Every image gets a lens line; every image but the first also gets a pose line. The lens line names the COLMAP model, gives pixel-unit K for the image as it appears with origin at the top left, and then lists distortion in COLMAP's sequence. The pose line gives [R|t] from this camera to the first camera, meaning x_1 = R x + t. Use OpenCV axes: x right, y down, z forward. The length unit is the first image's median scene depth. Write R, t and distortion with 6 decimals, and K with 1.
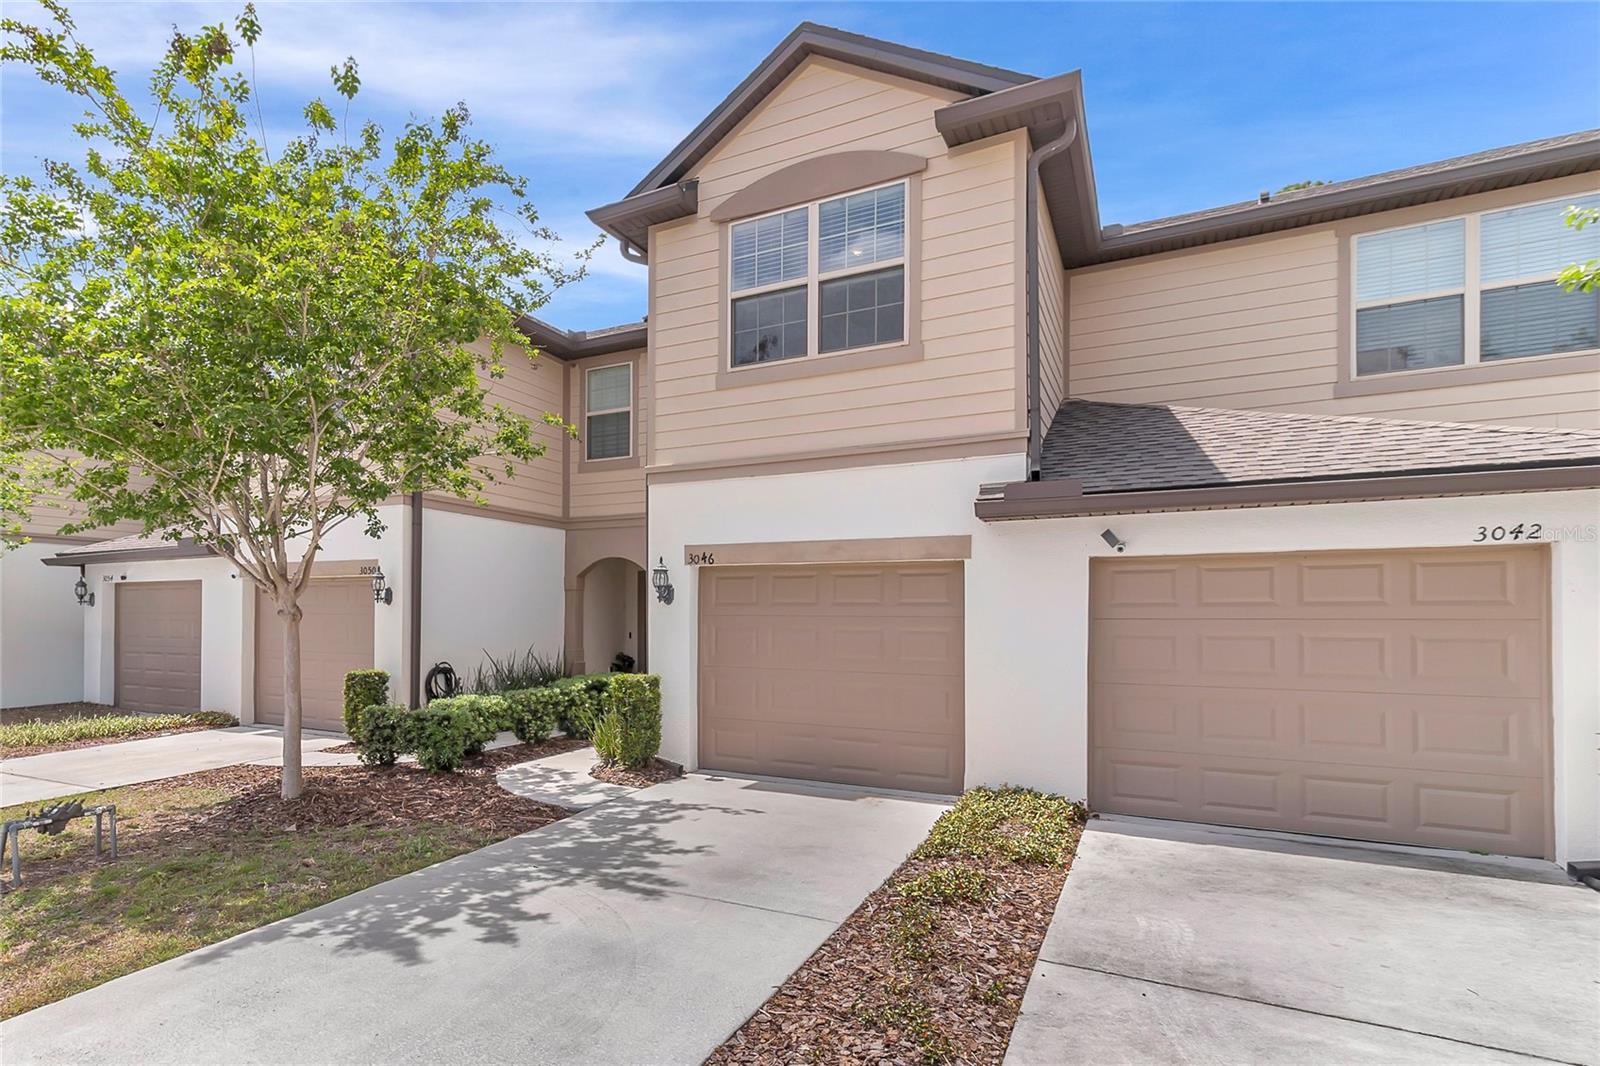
lens RADIAL K [[797.6, 0, 683.0], [0, 797.6, 607.3], [0, 0, 1]] dist [0.001618, -0.000074]
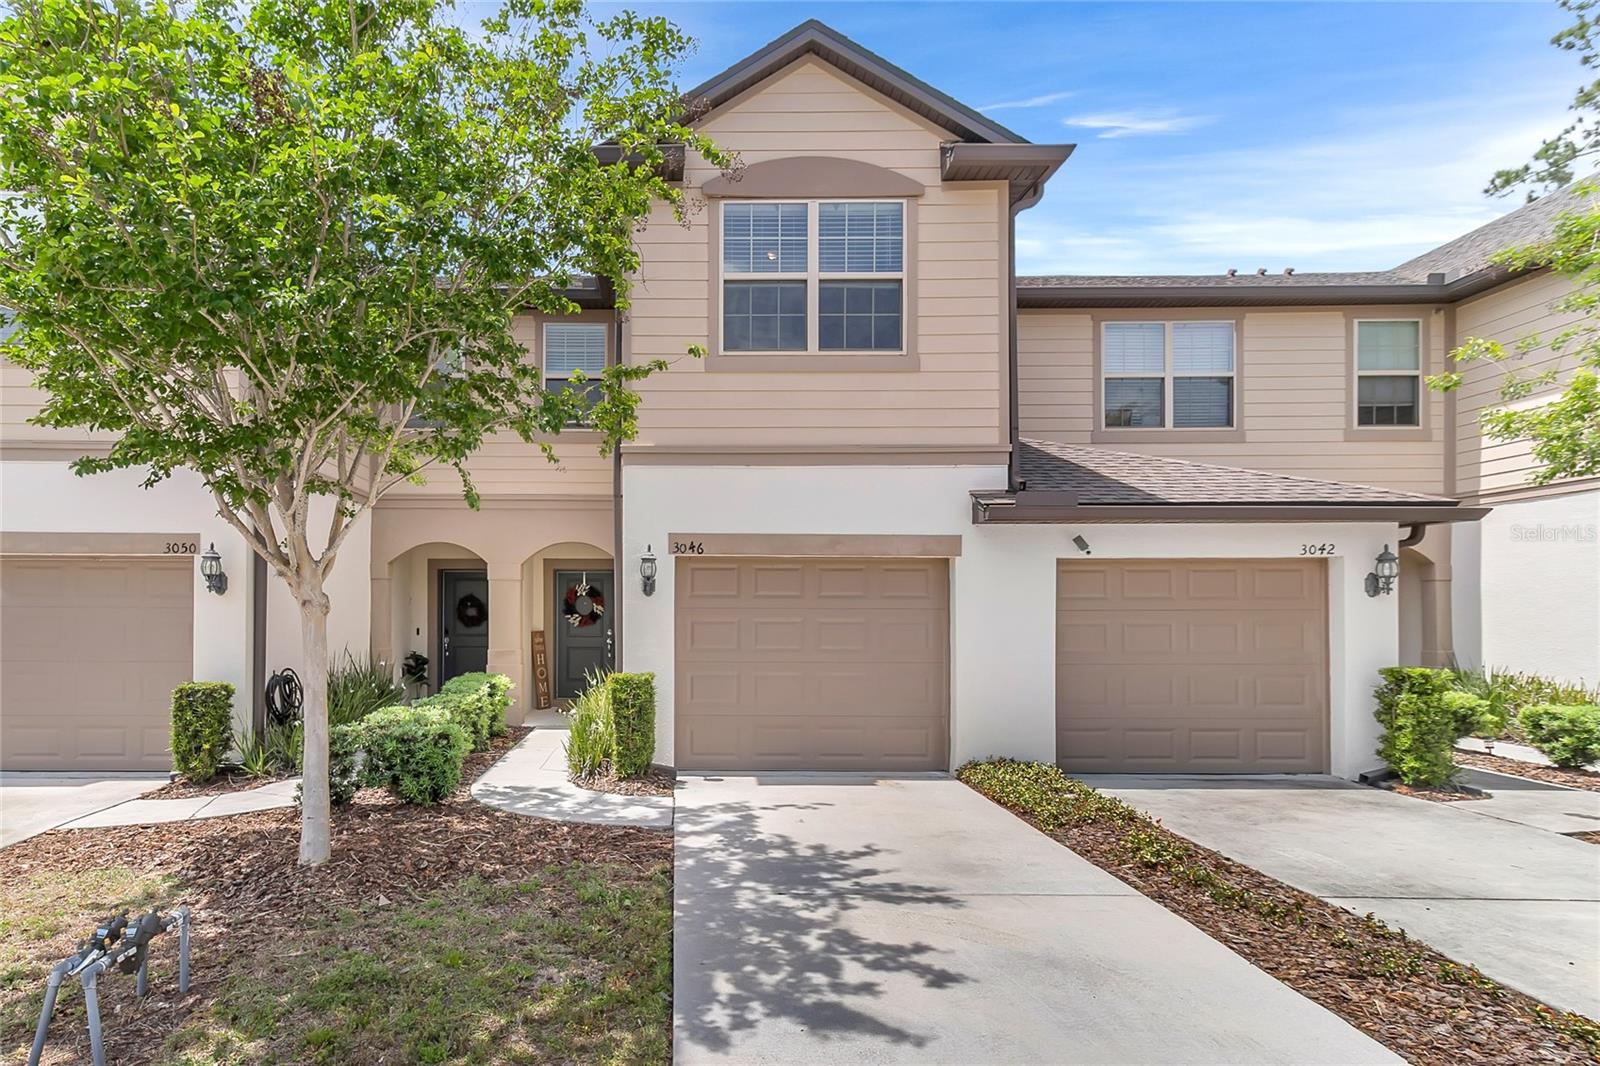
lens RADIAL K [[766.1, 0, 800.0], [0, 766.1, 598.9], [0, 0, 1]] dist [0.002307, 0.000294]
pose [[0.886549, 0.002732, 0.462626, -0.307931], [-0.002910, 0.999996, -0.000328, -0.000943], [-0.462625, -0.001056, 0.886554, 0.148215]]
